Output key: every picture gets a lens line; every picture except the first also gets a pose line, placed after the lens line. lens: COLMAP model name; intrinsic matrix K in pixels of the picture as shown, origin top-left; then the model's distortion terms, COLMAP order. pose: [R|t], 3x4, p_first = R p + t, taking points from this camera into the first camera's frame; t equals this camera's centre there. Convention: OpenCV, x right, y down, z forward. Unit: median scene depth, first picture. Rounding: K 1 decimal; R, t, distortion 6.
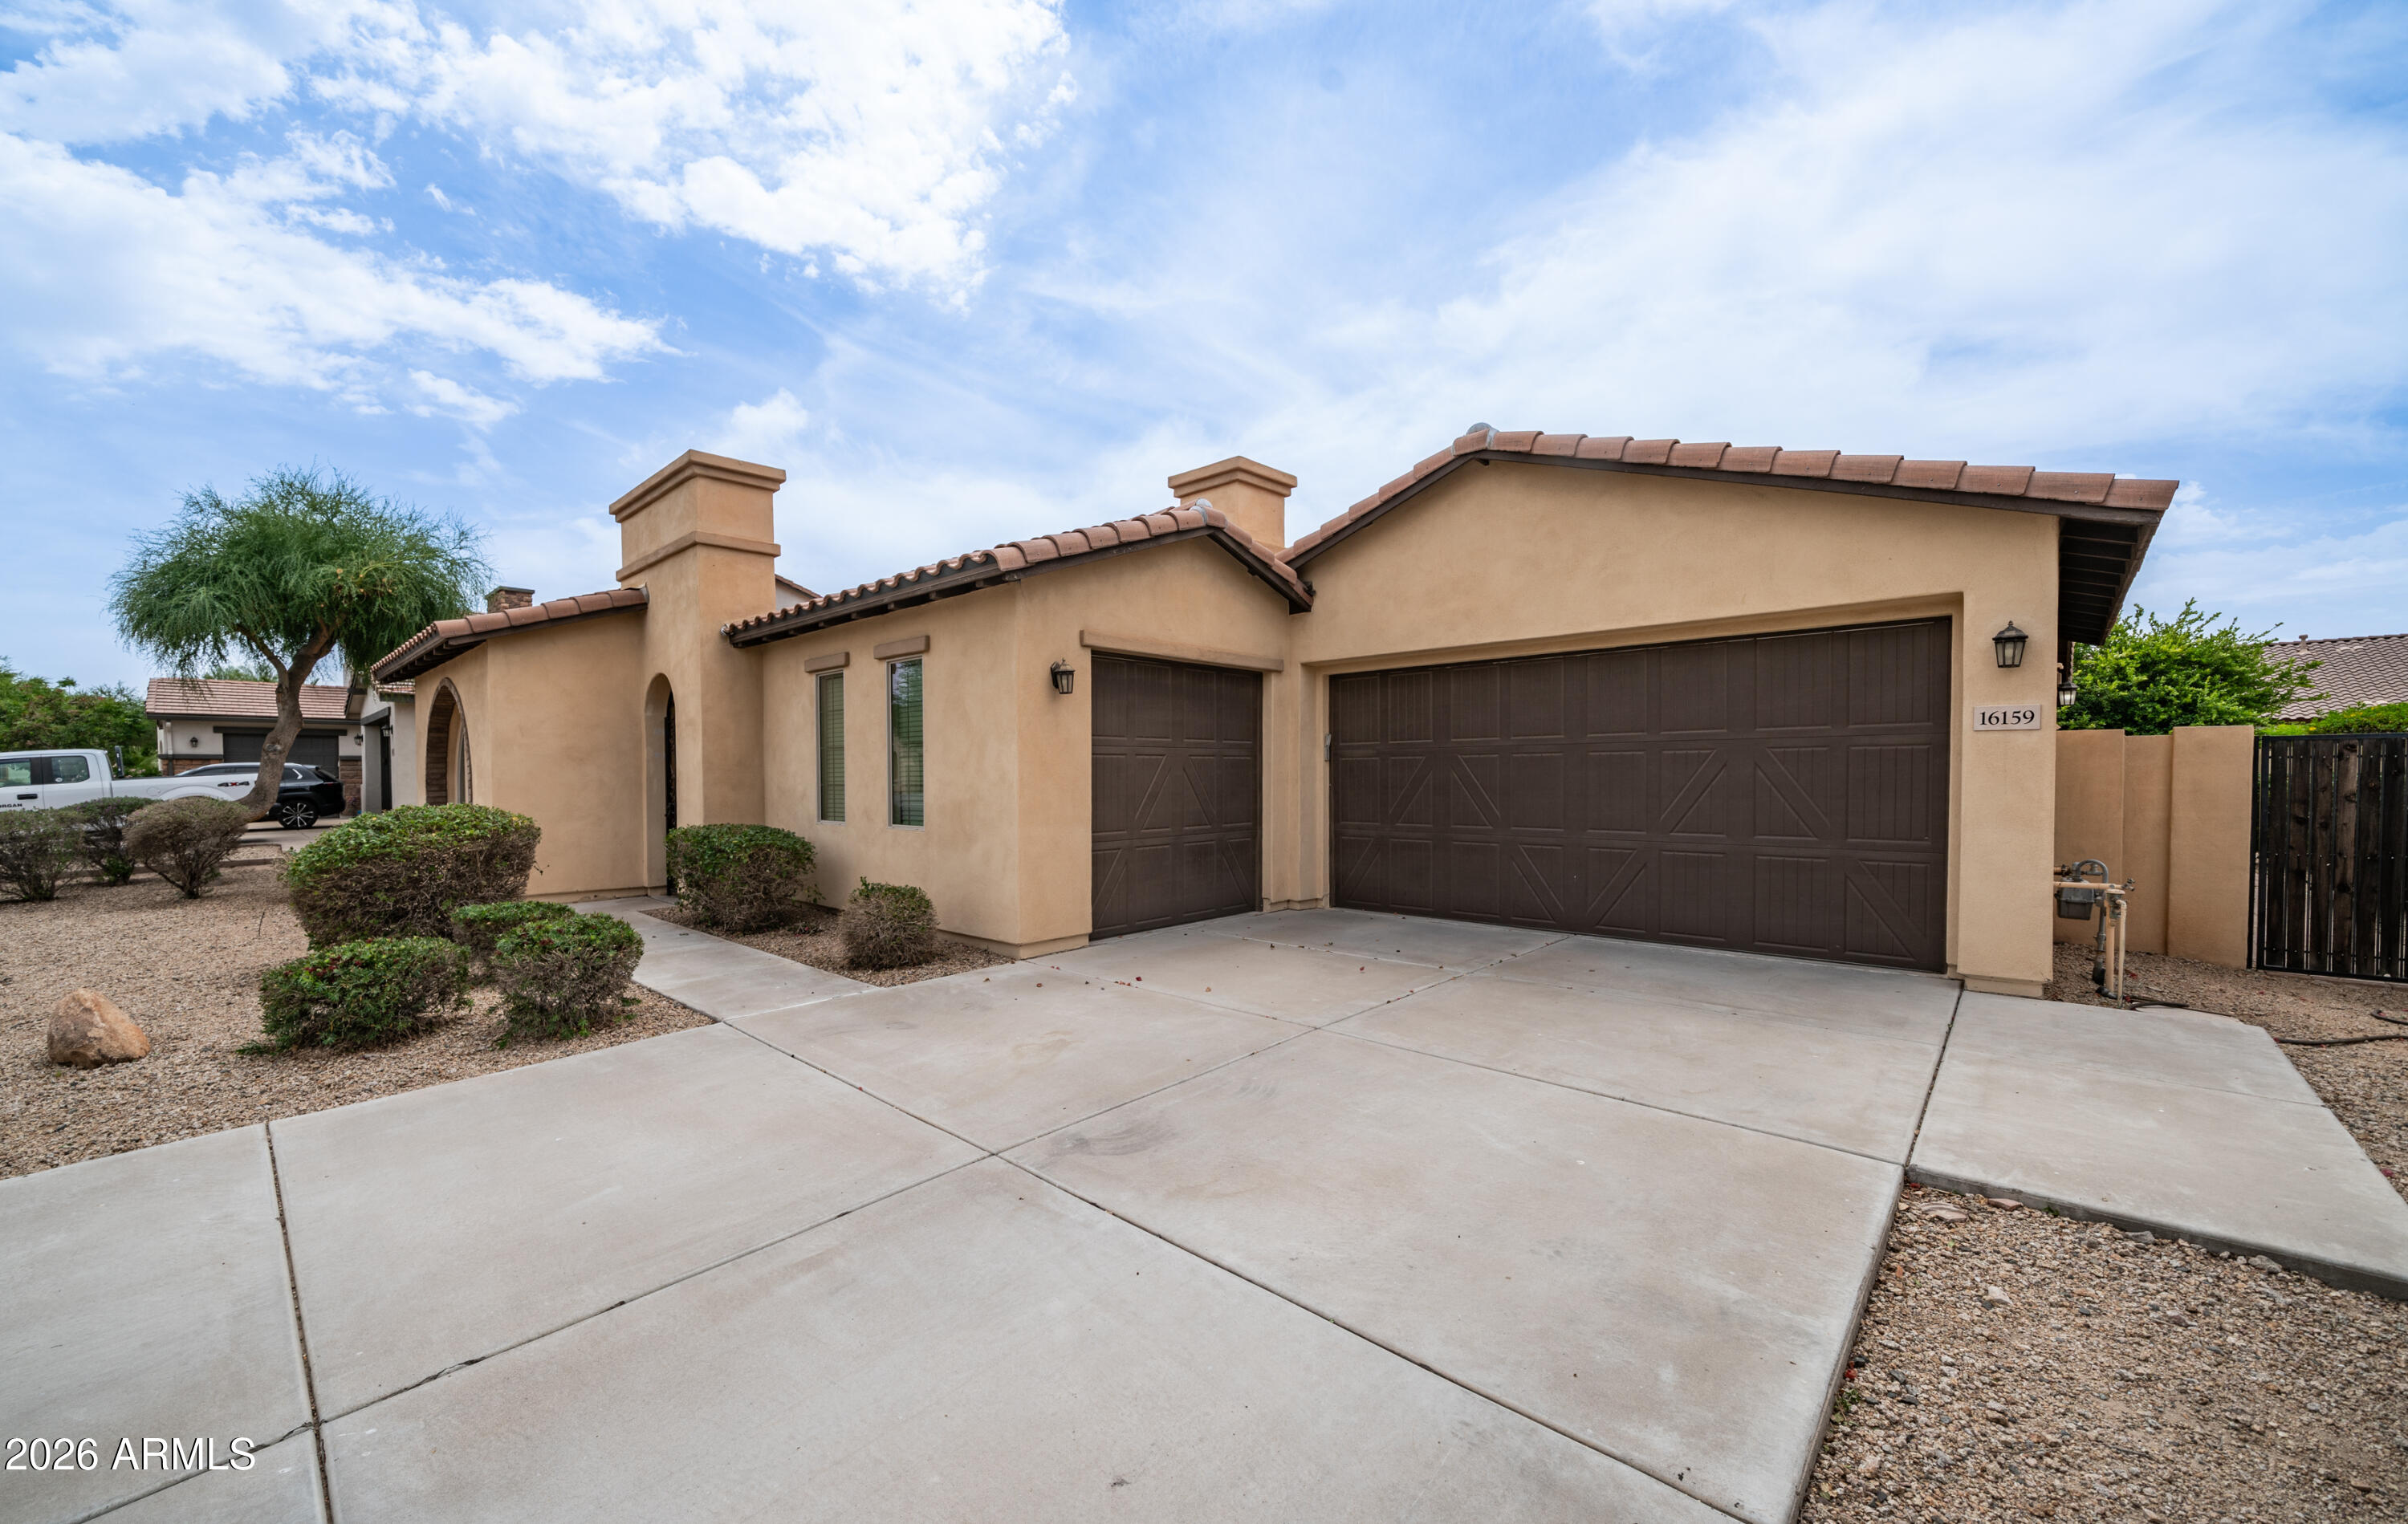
lens RADIAL K [[870.6, 0, 1204.0], [0, 870.6, 762.0], [0, 0, 1]] dist [-0.000984, -0.000426]
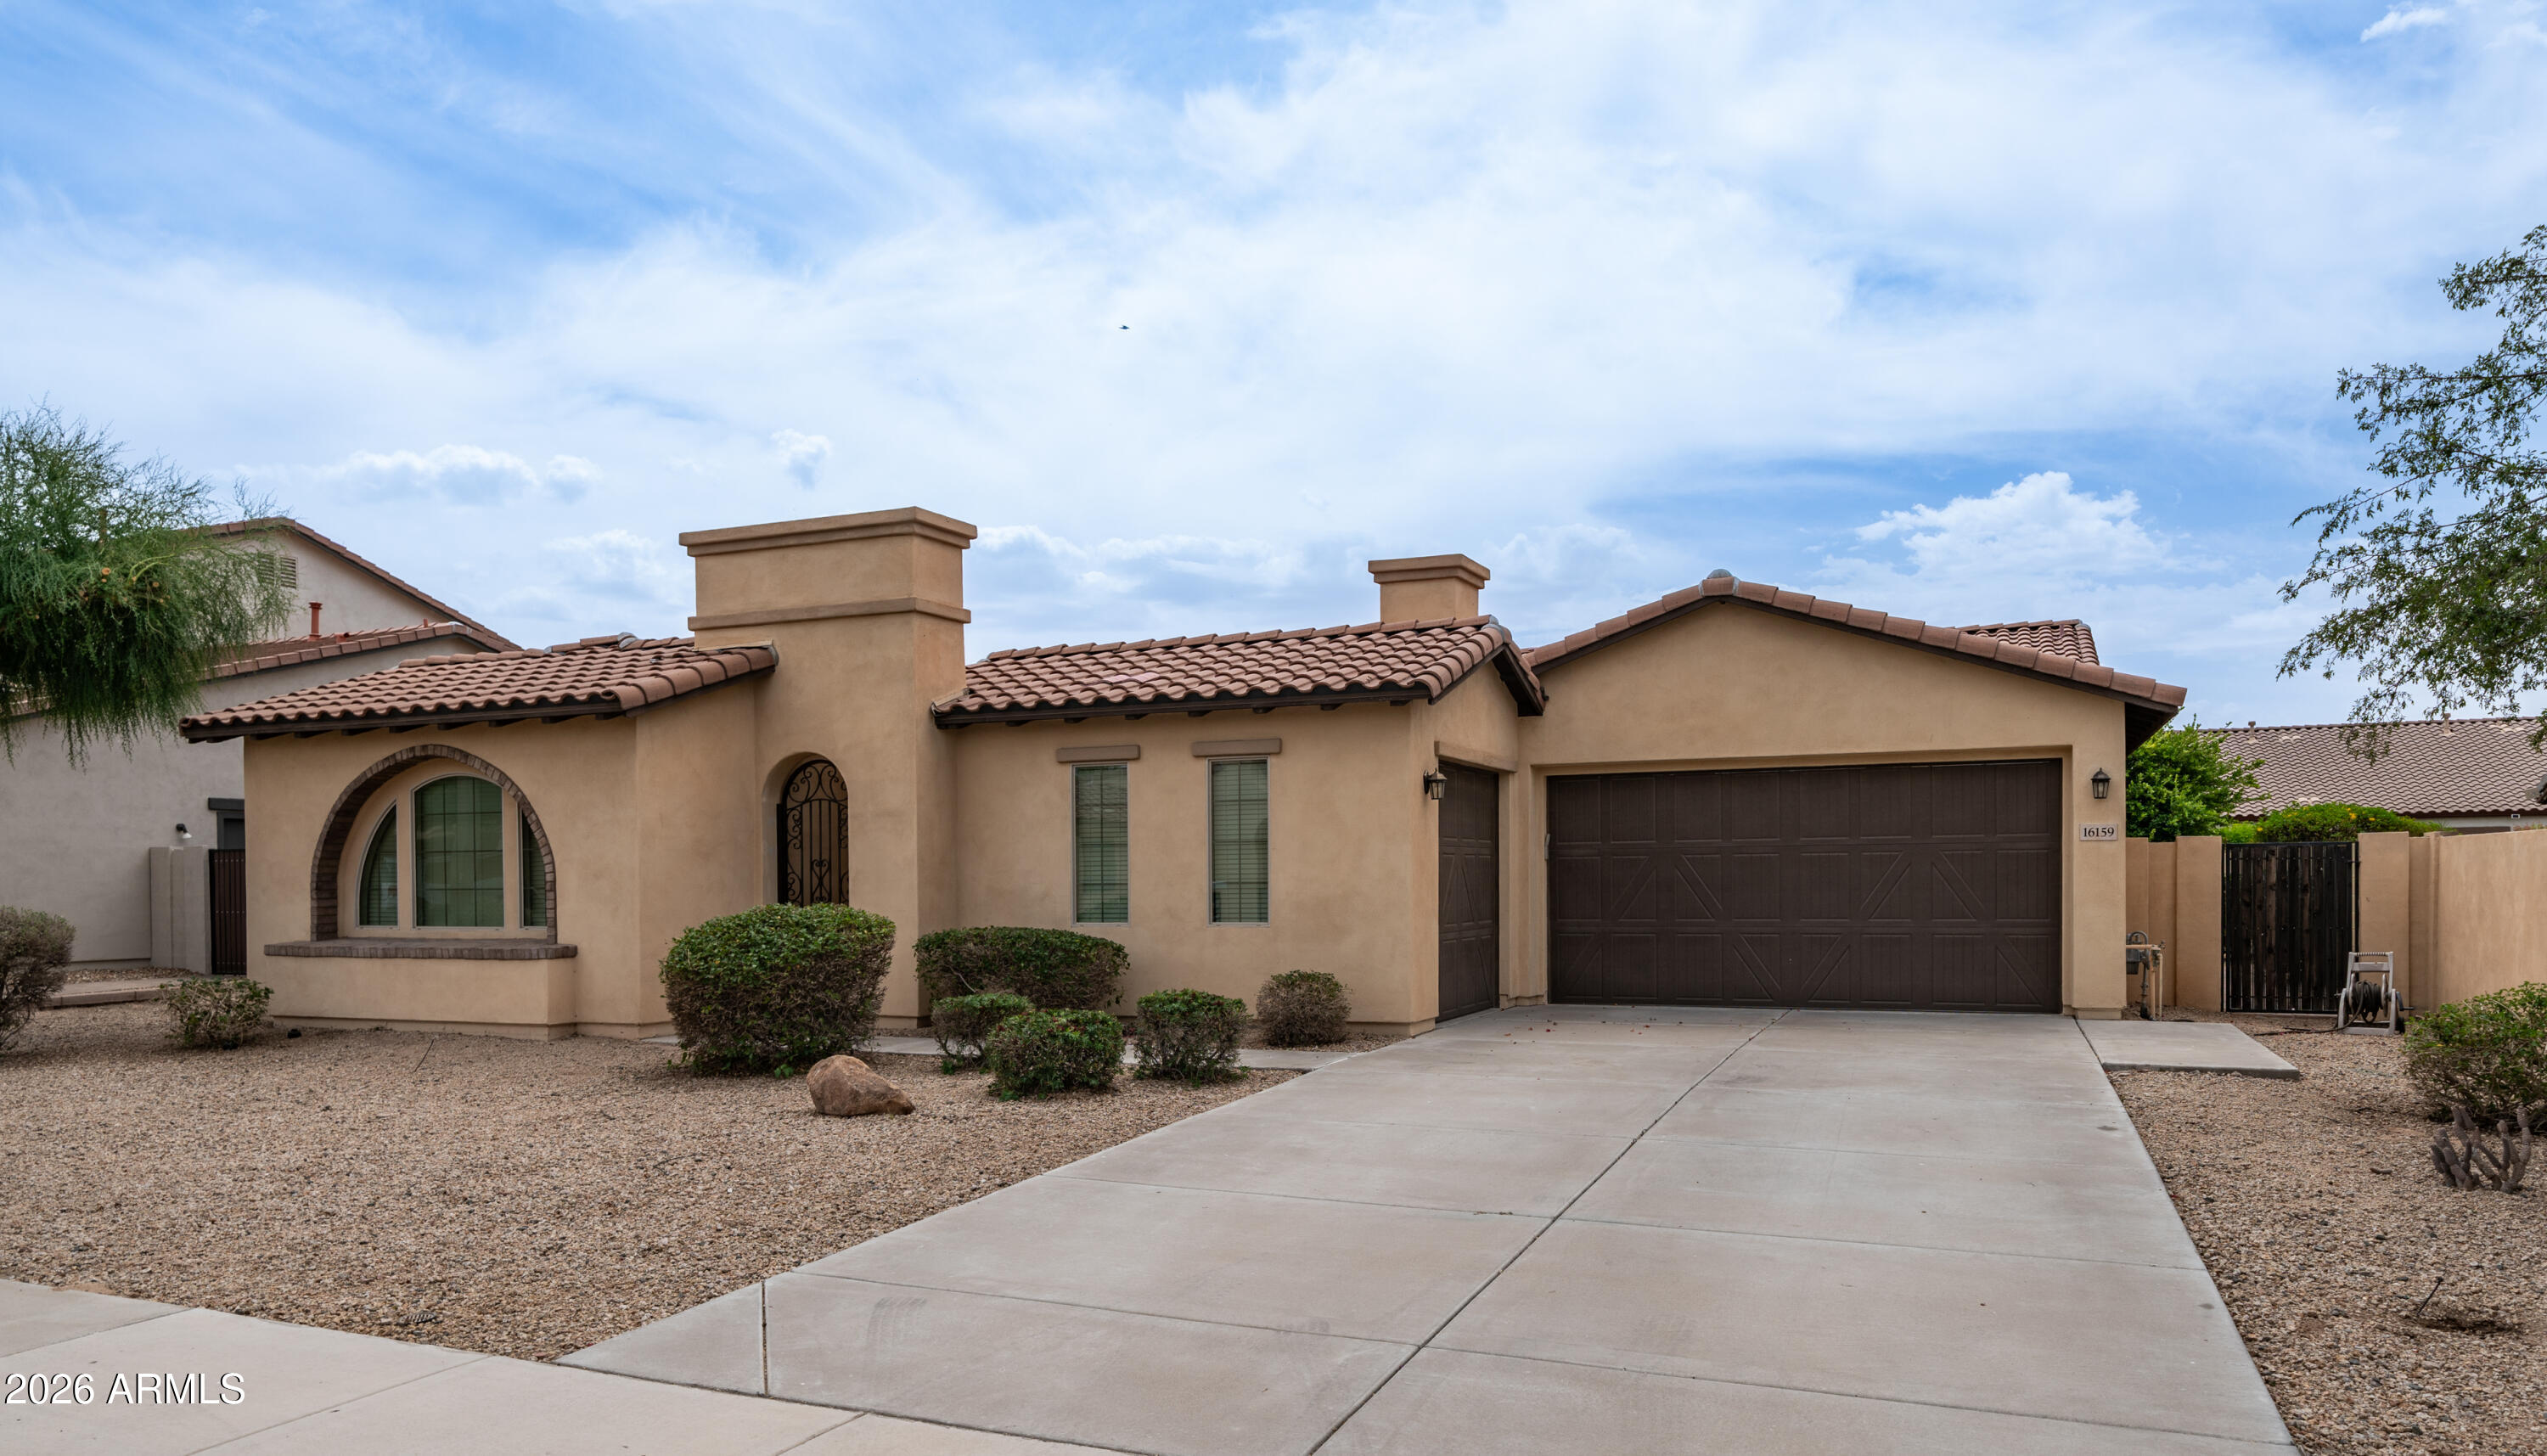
lens RADIAL K [[1611.6, 0, 1274.8], [0, 1611.6, 816.6], [0, 0, 1]] dist [0.023685, 0.001134]
pose [[0.936299, 0.011588, 0.351014, -0.867756], [-0.001795, 0.999600, -0.028213, 0.002134], [-0.351200, 0.025786, 0.935945, -0.697726]]
